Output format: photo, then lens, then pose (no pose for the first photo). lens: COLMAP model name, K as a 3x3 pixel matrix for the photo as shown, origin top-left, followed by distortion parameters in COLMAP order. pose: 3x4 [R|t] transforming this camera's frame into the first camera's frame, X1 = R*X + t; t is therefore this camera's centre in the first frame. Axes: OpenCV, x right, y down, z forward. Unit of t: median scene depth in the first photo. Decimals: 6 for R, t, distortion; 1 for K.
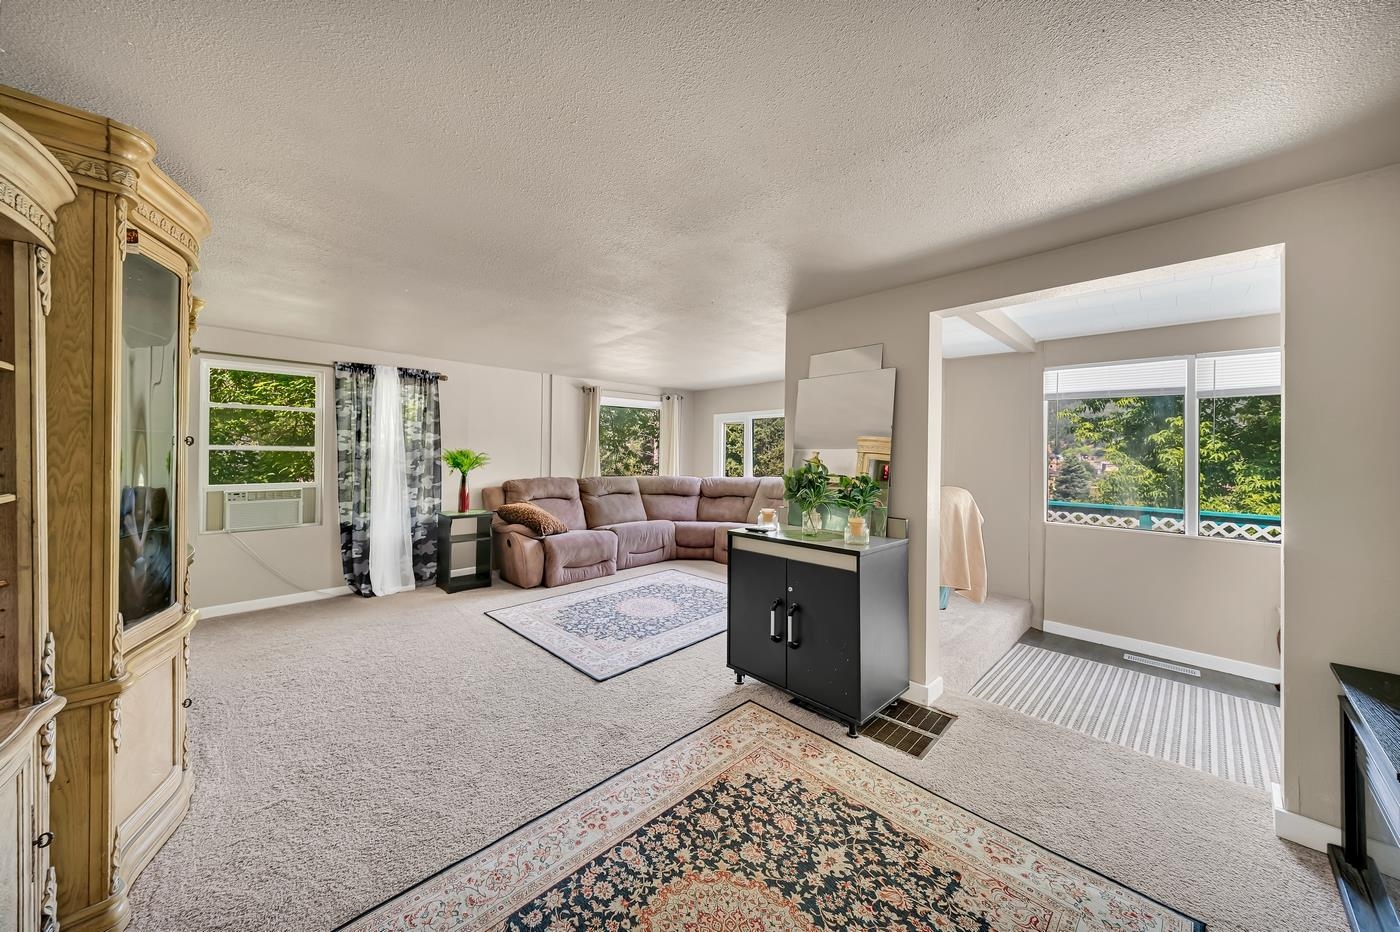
lens RADIAL K [[488.8, 0, 702.1], [0, 488.8, 452.5], [0, 0, 1]] dist [0.010864, -0.001911]
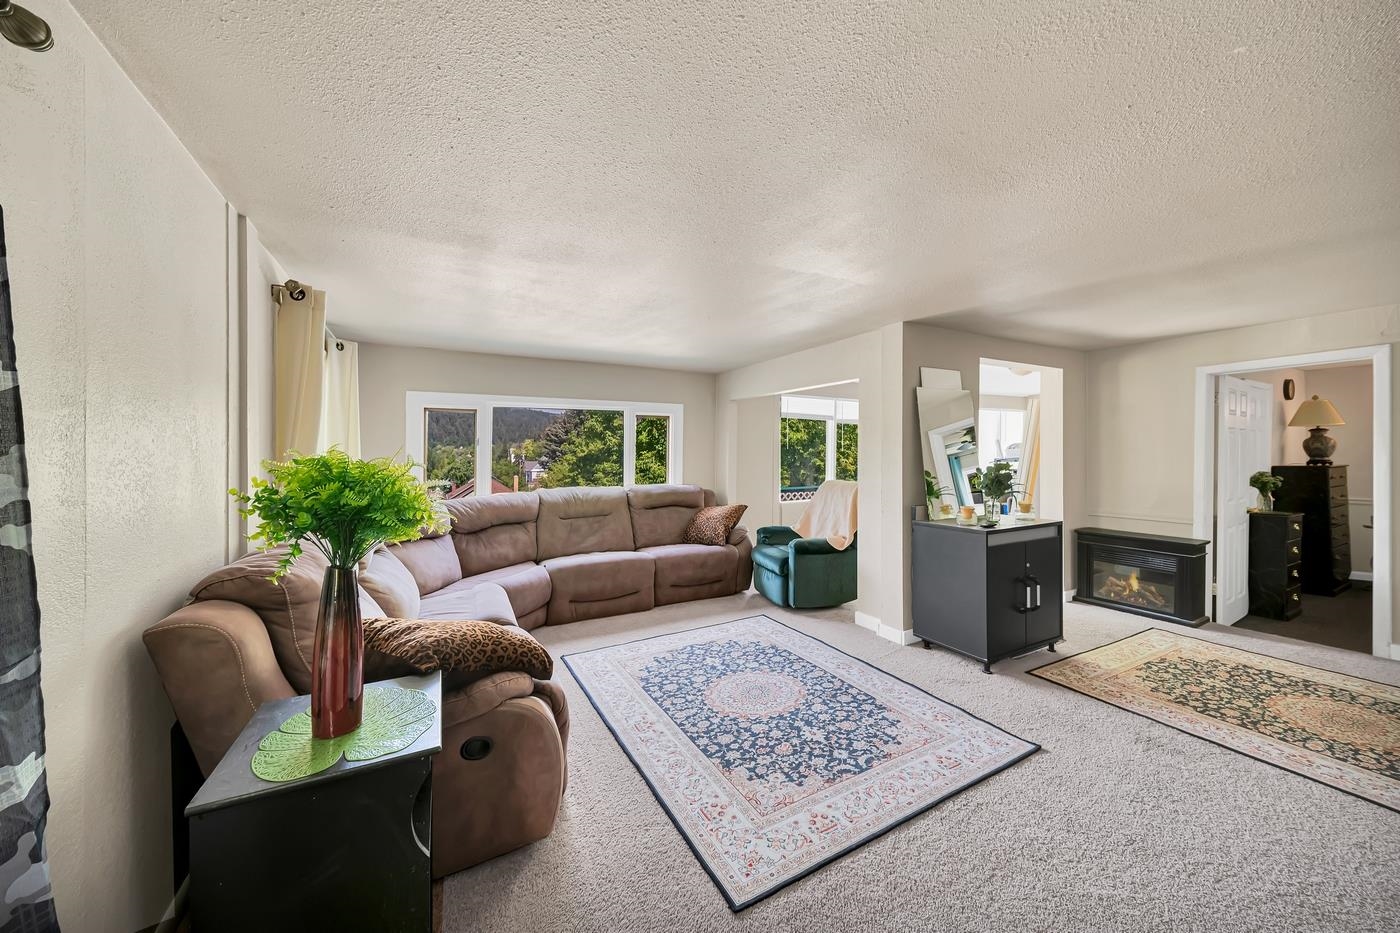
lens RADIAL K [[488.8, 0, 699.5], [0, 488.8, 454.3], [0, 0, 1]] dist [0.010864, -0.001911]
pose [[0.278140, -0.013858, 0.960440, -1.412981], [0.005316, 0.999903, 0.012888, -0.031936], [-0.960526, 0.001521, 0.278187, 1.633135]]
